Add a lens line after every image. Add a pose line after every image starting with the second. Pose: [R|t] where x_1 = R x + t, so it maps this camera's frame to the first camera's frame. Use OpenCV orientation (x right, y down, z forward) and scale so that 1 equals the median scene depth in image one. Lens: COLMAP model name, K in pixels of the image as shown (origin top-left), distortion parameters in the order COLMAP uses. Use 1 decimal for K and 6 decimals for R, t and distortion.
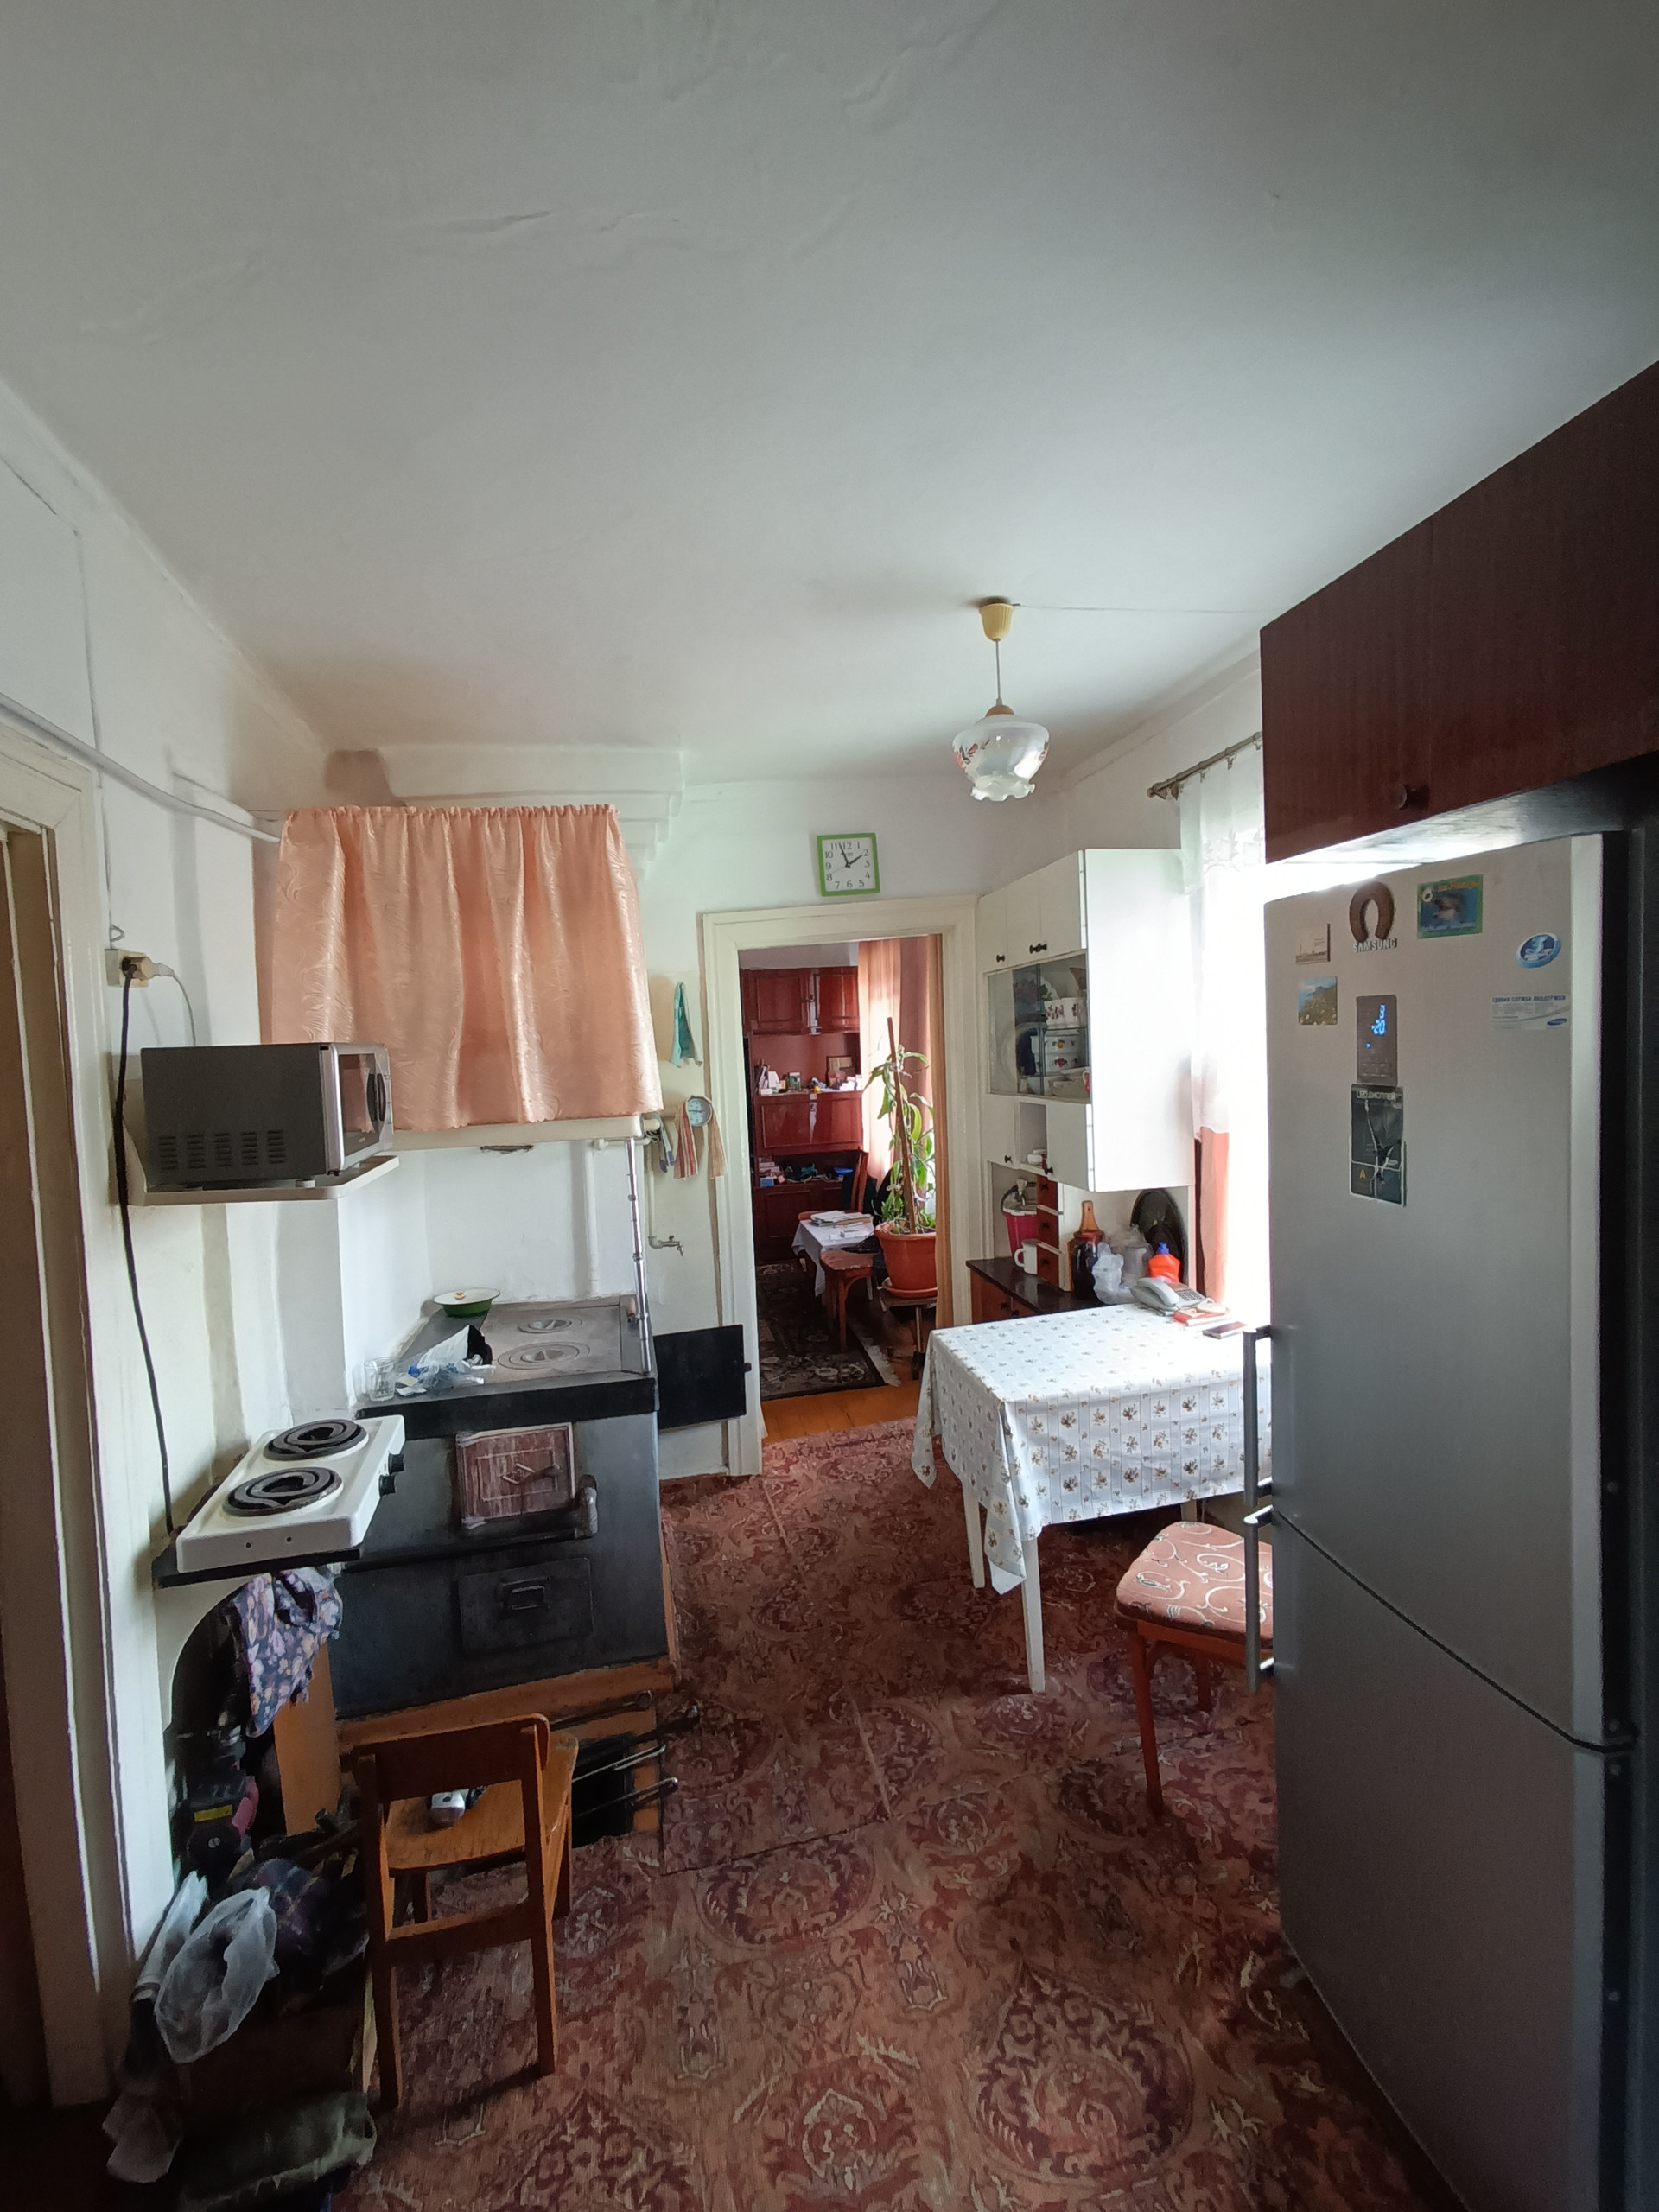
lens RADIAL K [[1012.7, 0, 830.6], [0, 1012.7, 1104.3], [0, 0, 1]] dist [0.023742, 0.000006]
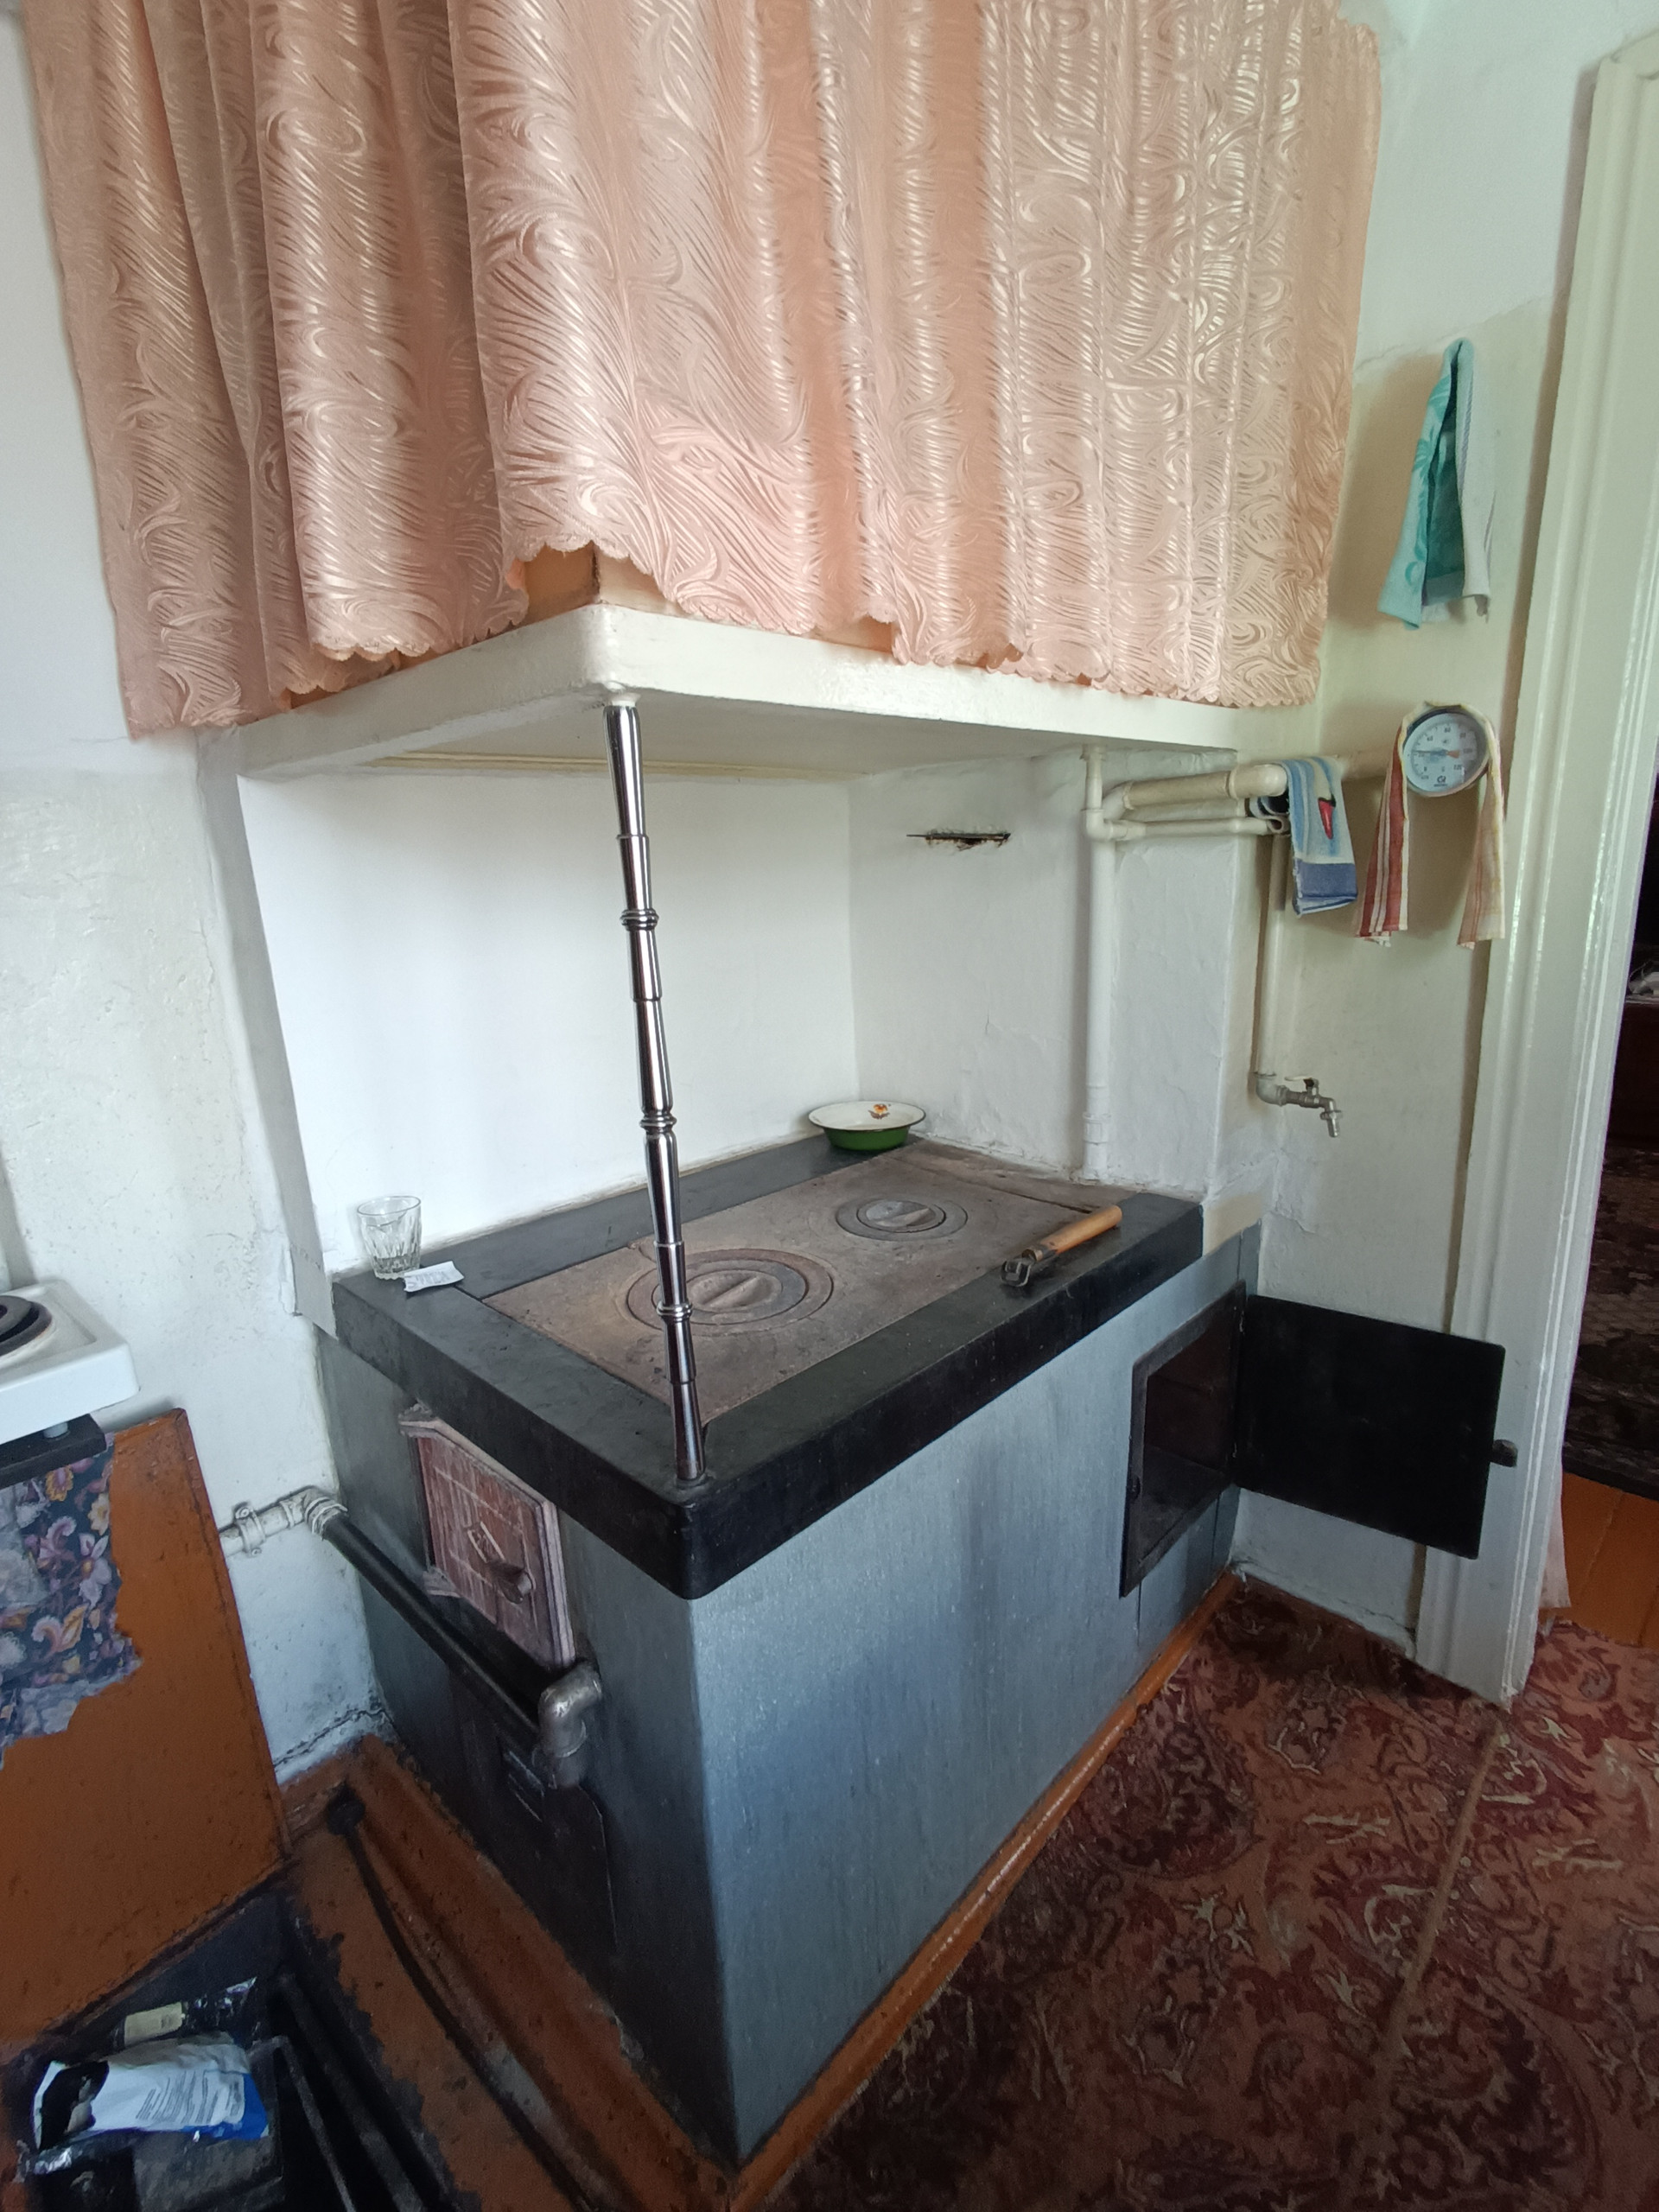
lens RADIAL K [[1012.7, 0, 831.1], [0, 1012.7, 1104.2], [0, 0, 1]] dist [0.023742, 0.000006]
pose [[0.569065, 0.218471, -0.792739, 0.051698], [-0.035130, 0.969639, 0.242005, 0.047026], [0.821542, -0.109868, 0.559462, 0.601069]]
